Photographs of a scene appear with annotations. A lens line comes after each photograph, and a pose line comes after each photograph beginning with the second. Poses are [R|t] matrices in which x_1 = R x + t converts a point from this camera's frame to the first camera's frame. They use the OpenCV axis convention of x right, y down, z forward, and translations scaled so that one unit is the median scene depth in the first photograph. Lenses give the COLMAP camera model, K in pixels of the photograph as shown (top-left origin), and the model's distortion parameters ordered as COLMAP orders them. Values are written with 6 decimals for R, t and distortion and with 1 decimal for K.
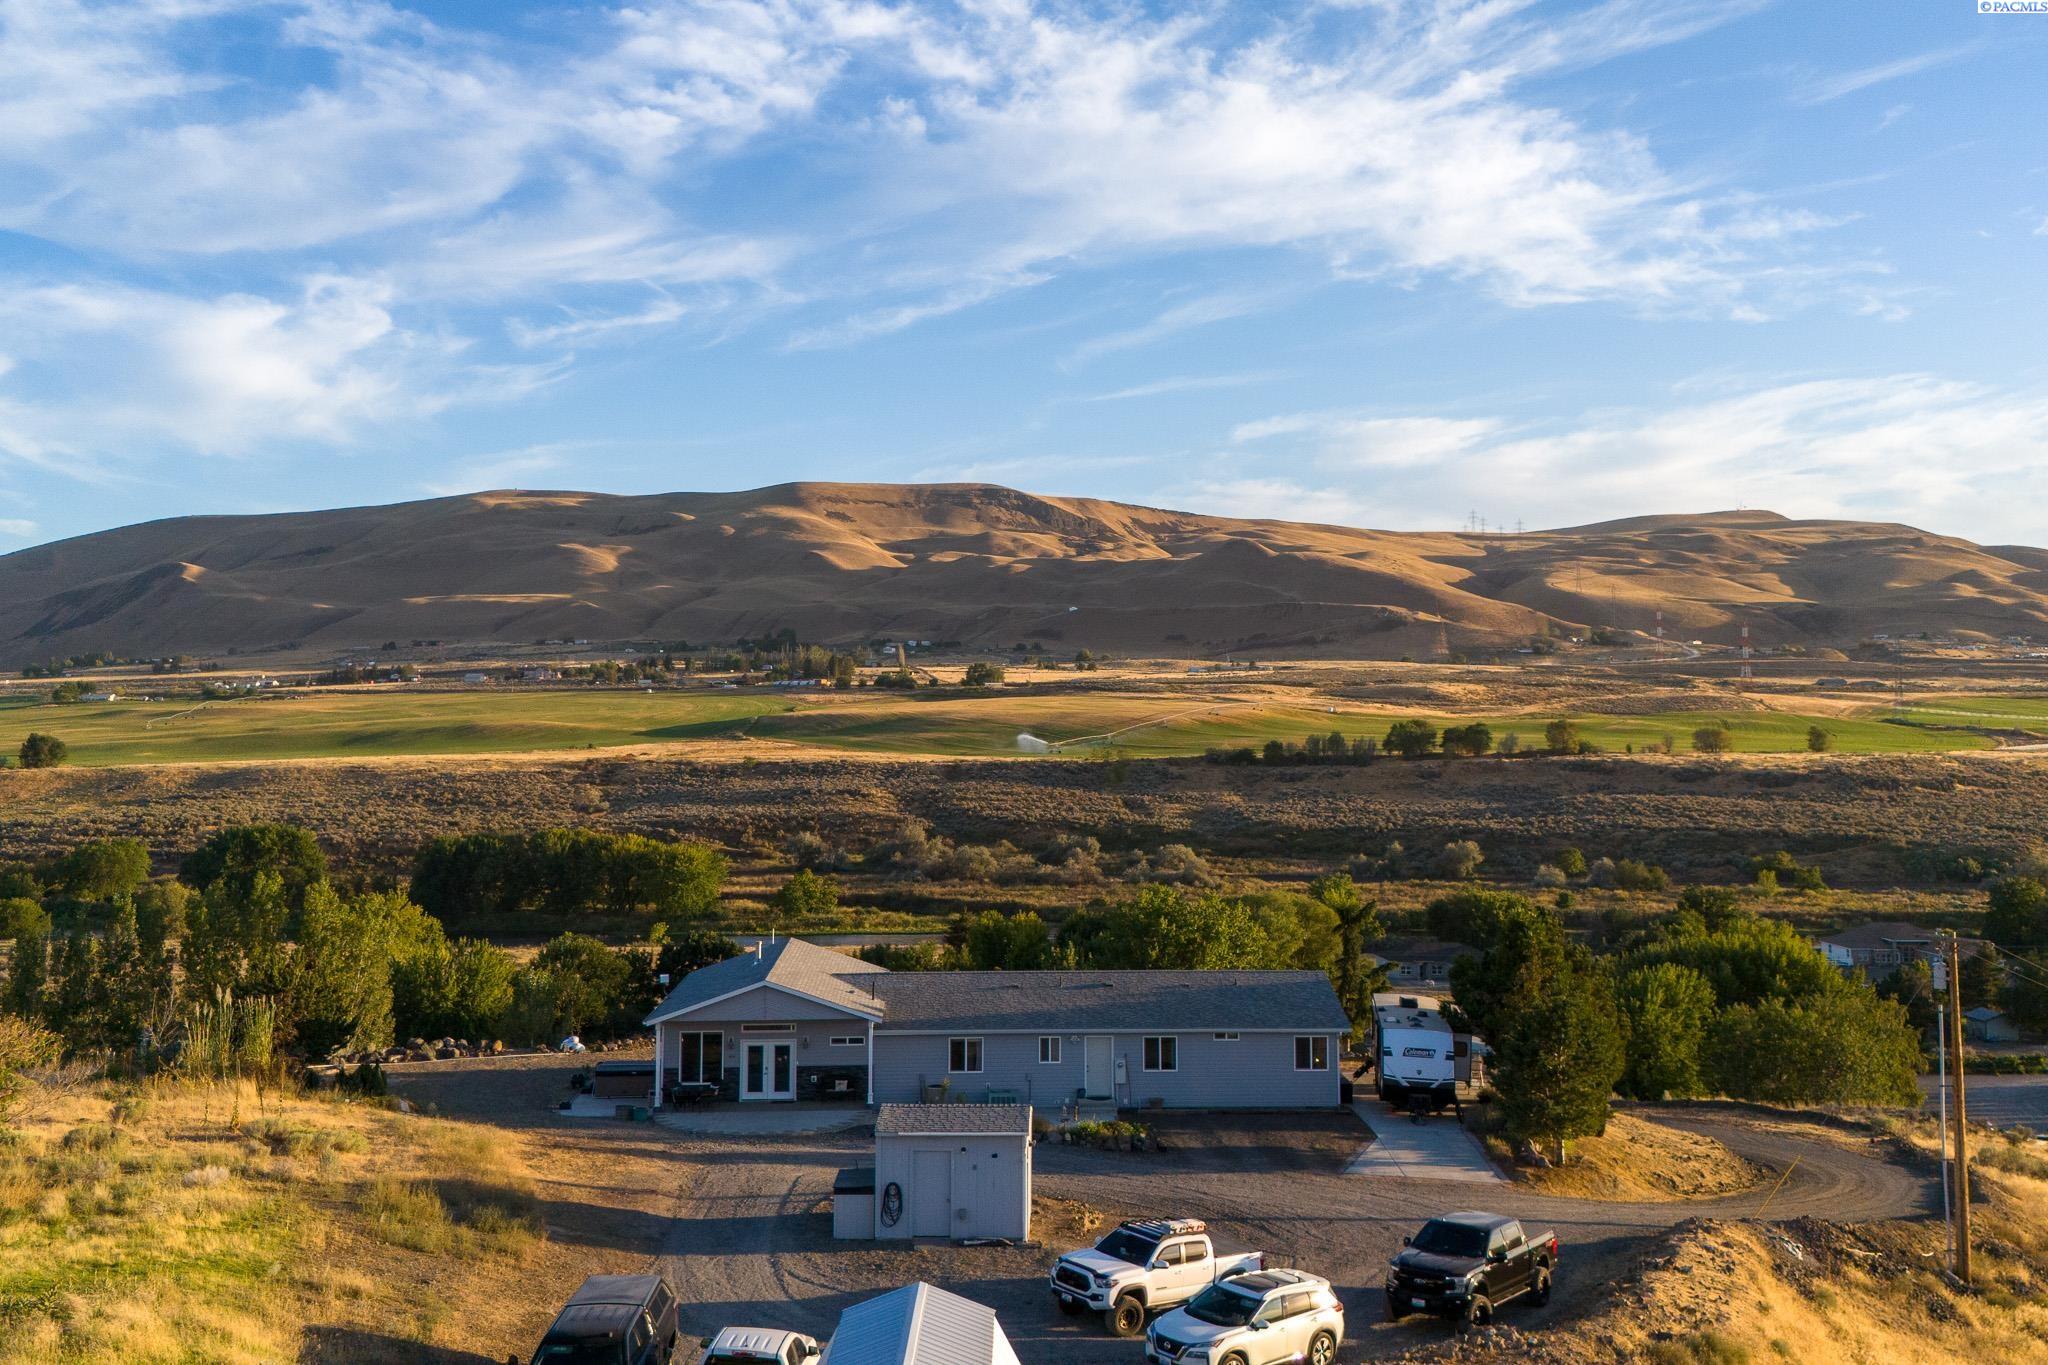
lens RADIAL K [[1700.4, 0, 1024.0], [0, 1700.4, 682.5], [0, 0, 1]] dist [0.079309, -0.058832]
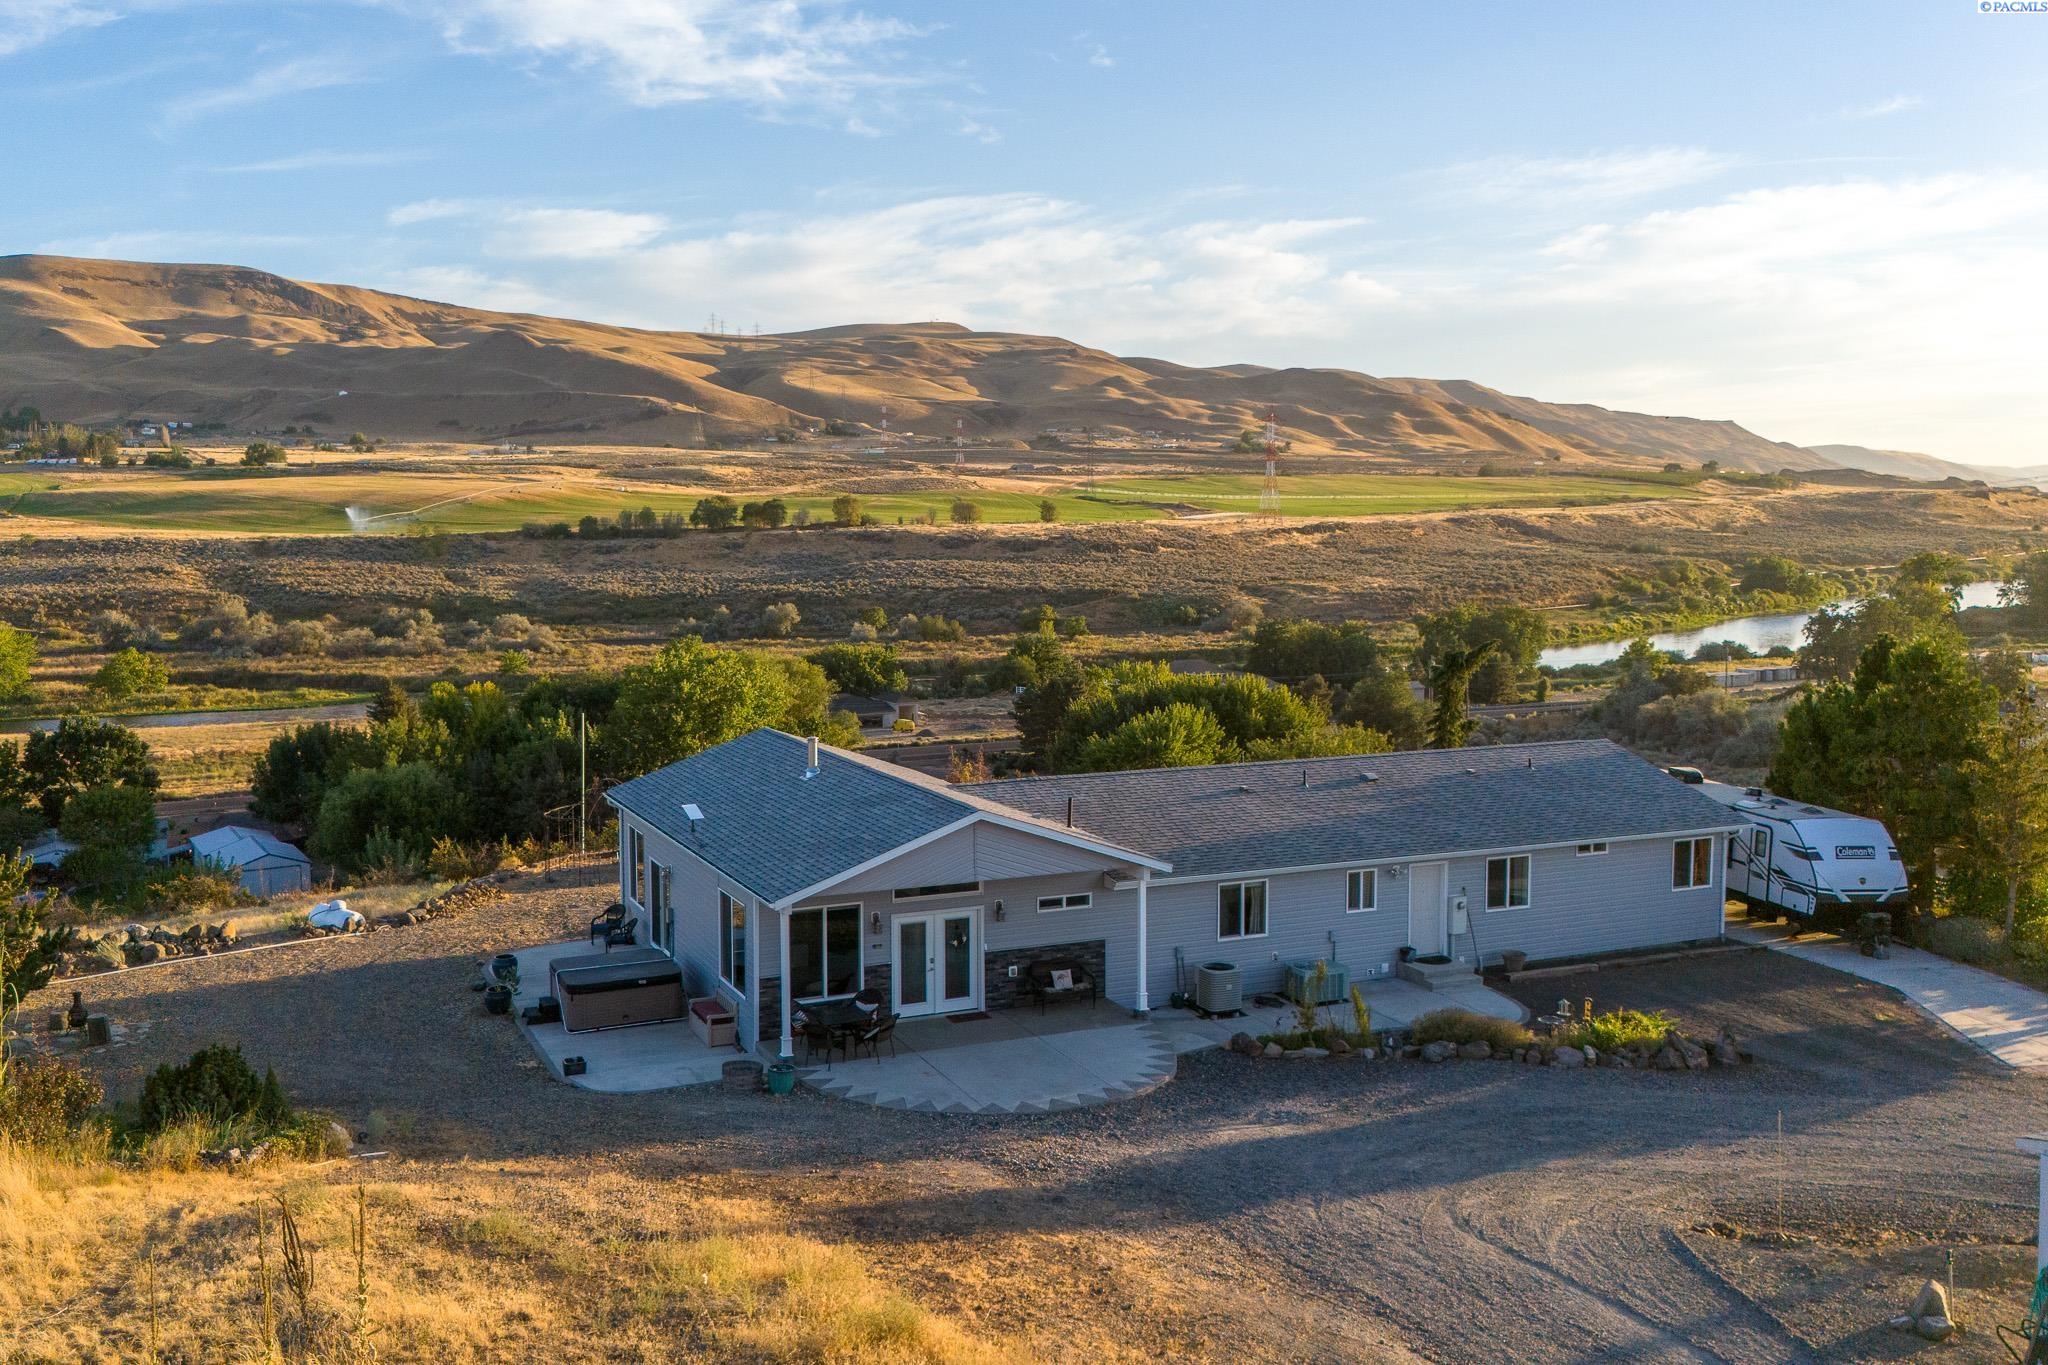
lens RADIAL K [[1700.4, 0, 1024.0], [0, 1700.4, 682.5], [0, 0, 1]] dist [0.079309, -0.058832]
pose [[0.950897, -0.039642, 0.306959, 0.077904], [-0.003833, 0.990180, 0.139749, -0.014017], [-0.309484, -0.134063, 0.941407, -0.115273]]
